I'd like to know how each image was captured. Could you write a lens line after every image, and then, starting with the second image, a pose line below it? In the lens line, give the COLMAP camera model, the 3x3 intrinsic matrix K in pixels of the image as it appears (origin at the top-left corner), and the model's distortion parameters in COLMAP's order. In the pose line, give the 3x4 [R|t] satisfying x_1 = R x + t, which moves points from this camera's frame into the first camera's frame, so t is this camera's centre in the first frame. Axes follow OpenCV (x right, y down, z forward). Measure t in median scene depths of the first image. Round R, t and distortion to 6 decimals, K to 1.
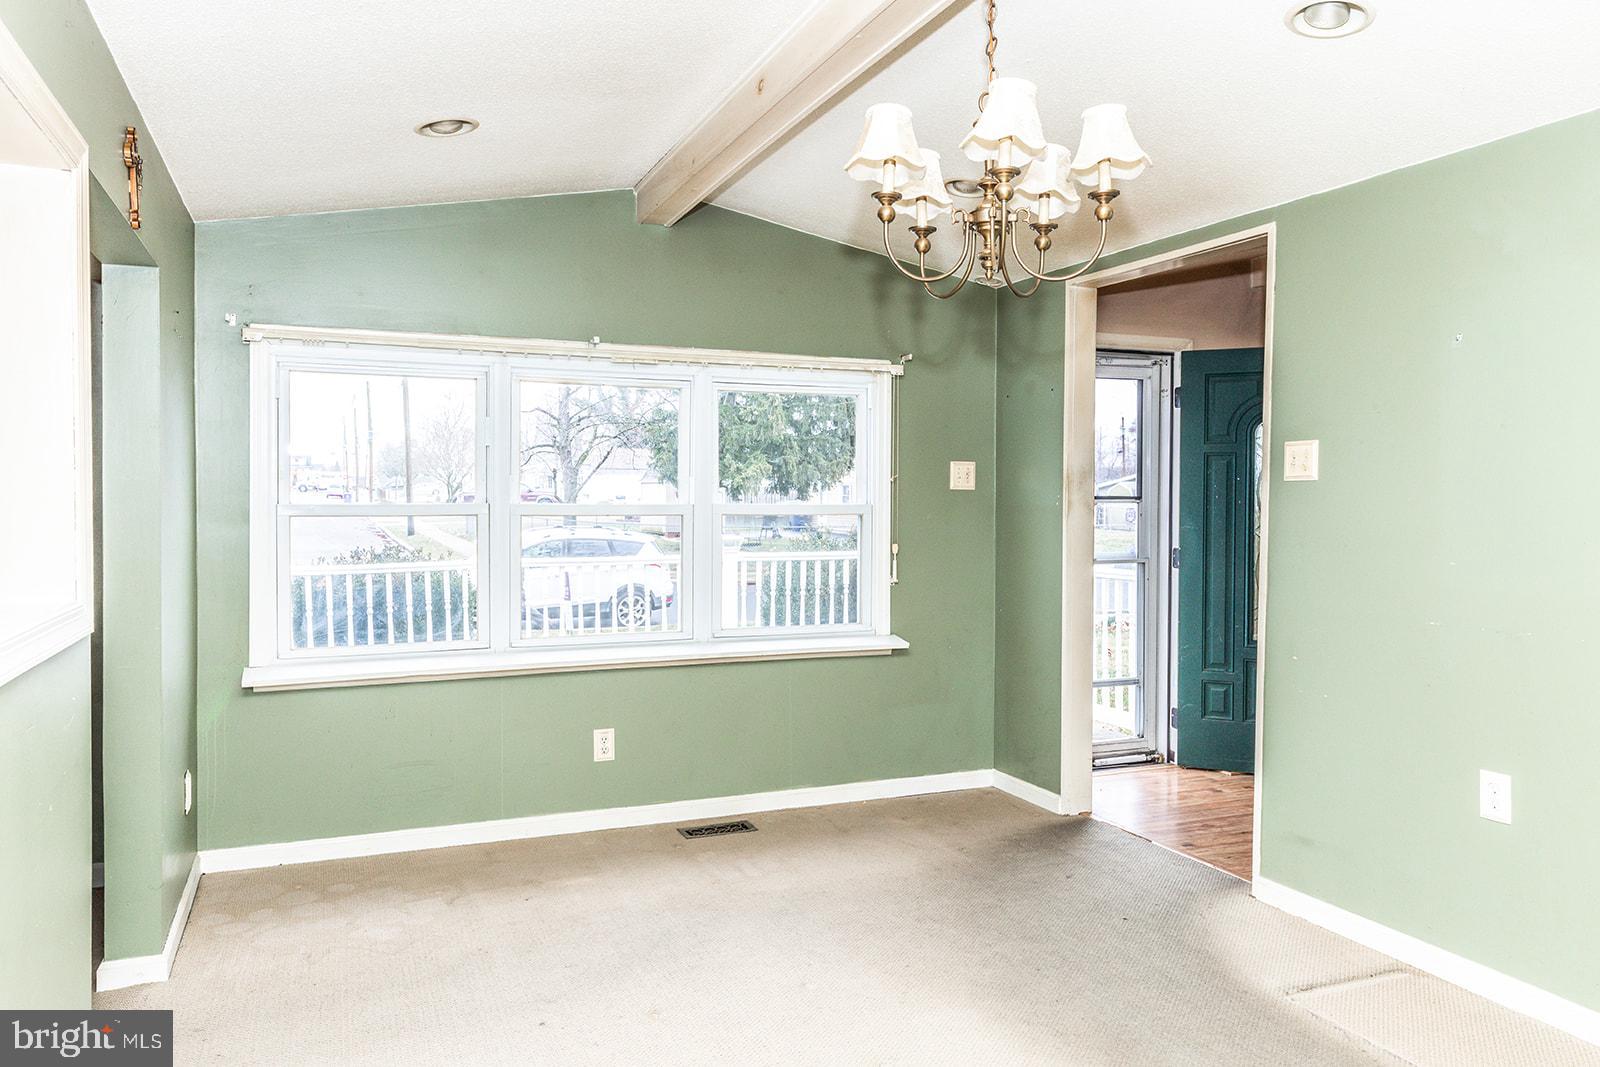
lens RADIAL K [[1123.9, 0, 801.7], [0, 1123.9, 512.5], [0, 0, 1]] dist [0.021031, 0.001510]
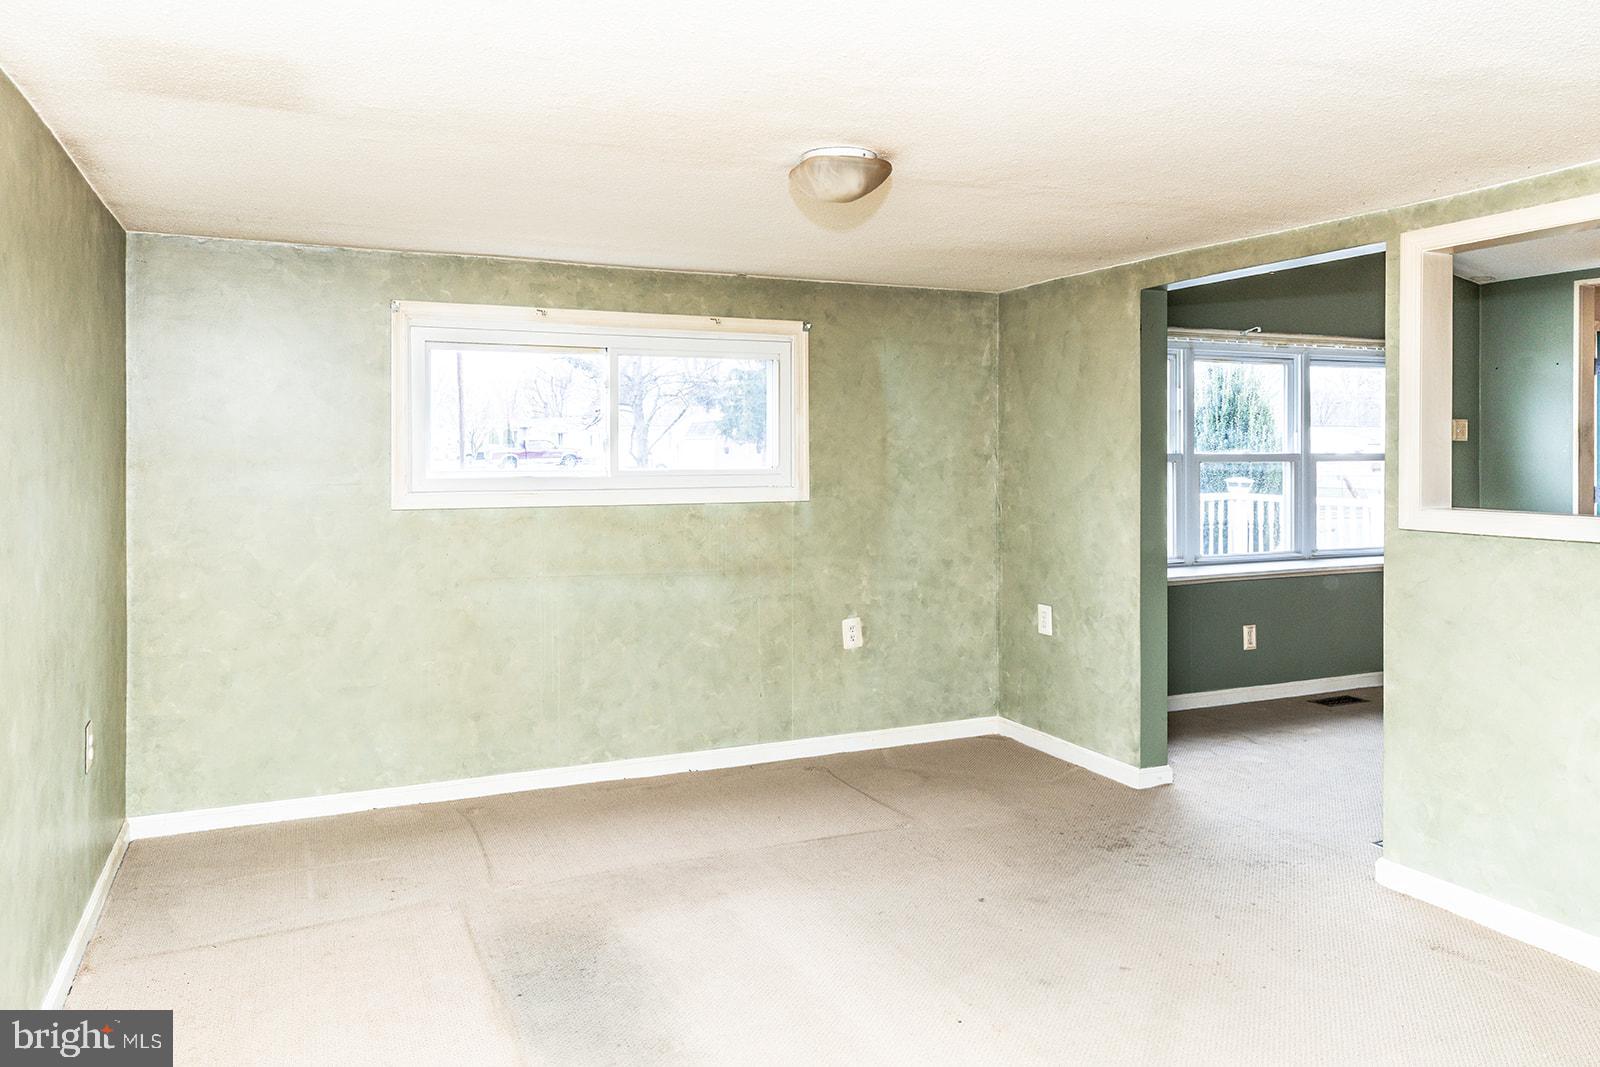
lens RADIAL K [[1112.5, 0, 797.4], [0, 1112.5, 469.3], [0, 0, 1]] dist [0.000778, 0.000157]
pose [[0.999790, -0.006799, 0.019327, -0.738009], [0.006773, 0.999976, 0.001430, 0.004980], [-0.019336, -0.001299, 0.999812, -0.290708]]
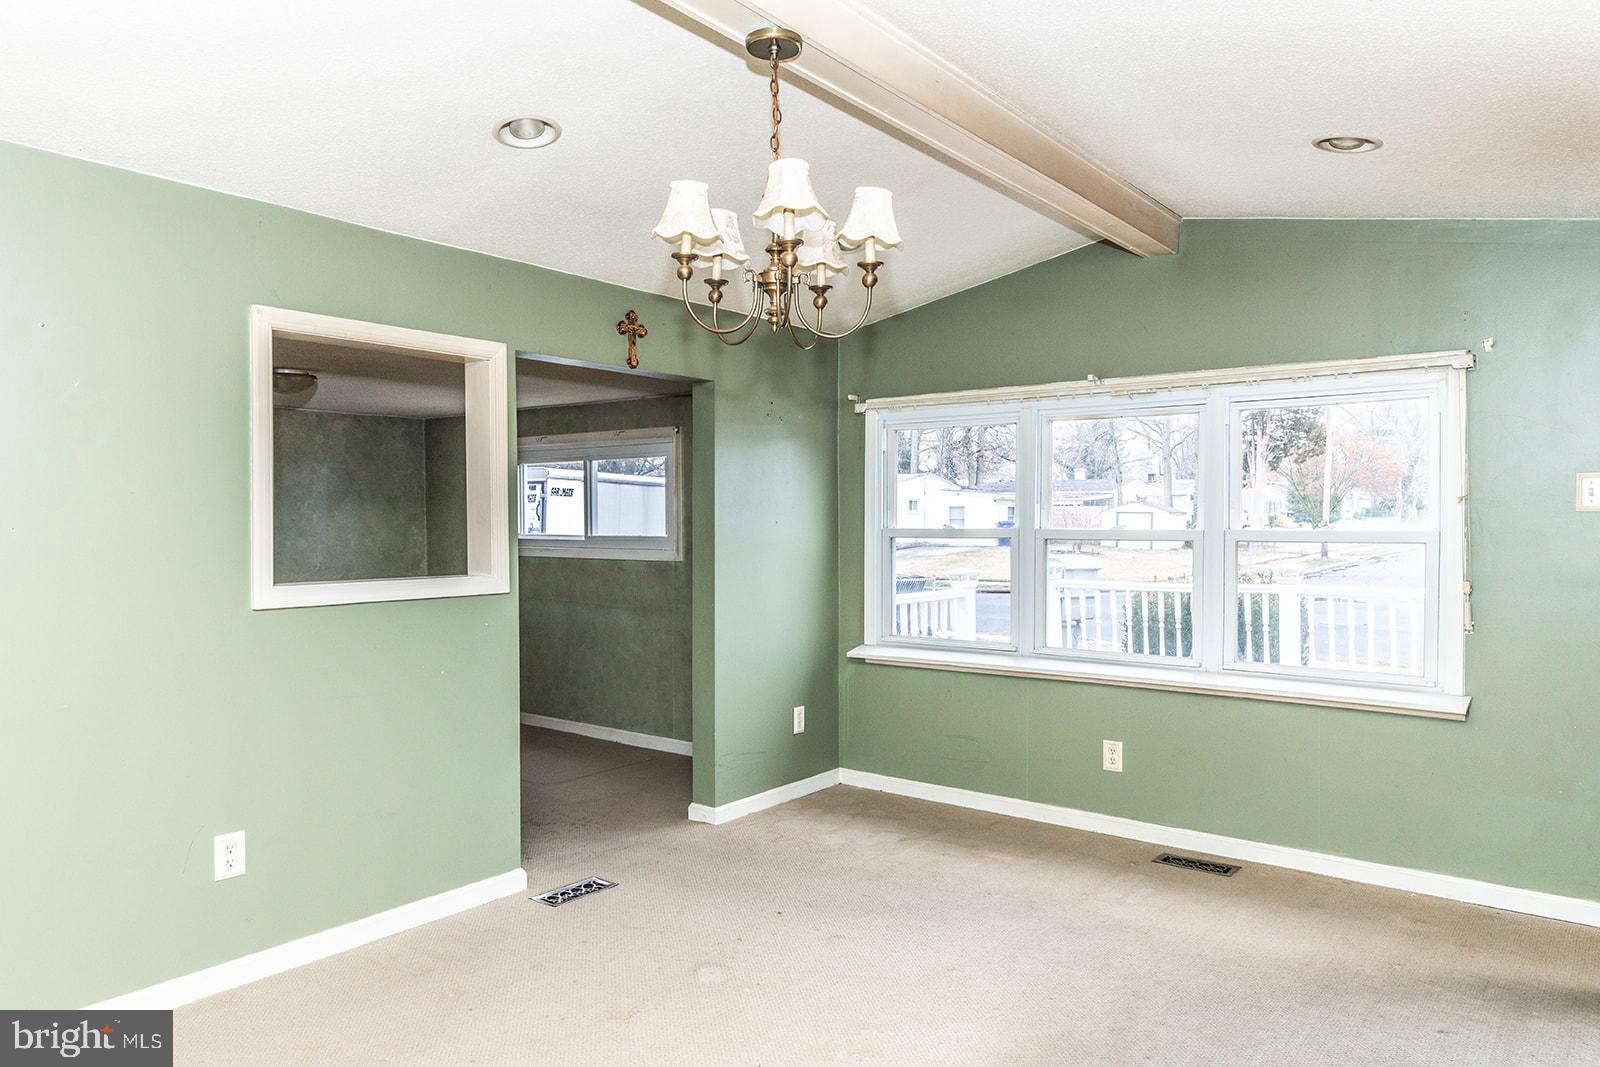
lens RADIAL K [[1081.1, 0, 808.2], [0, 1081.1, 525.9], [0, 0, 1]] dist [0.014101, 0.001190]
pose [[0.492702, 0.000004, -0.870198, 0.581606], [-0.010775, 0.999923, -0.006097, -0.001158], [0.870131, 0.012381, 0.492664, 0.246960]]
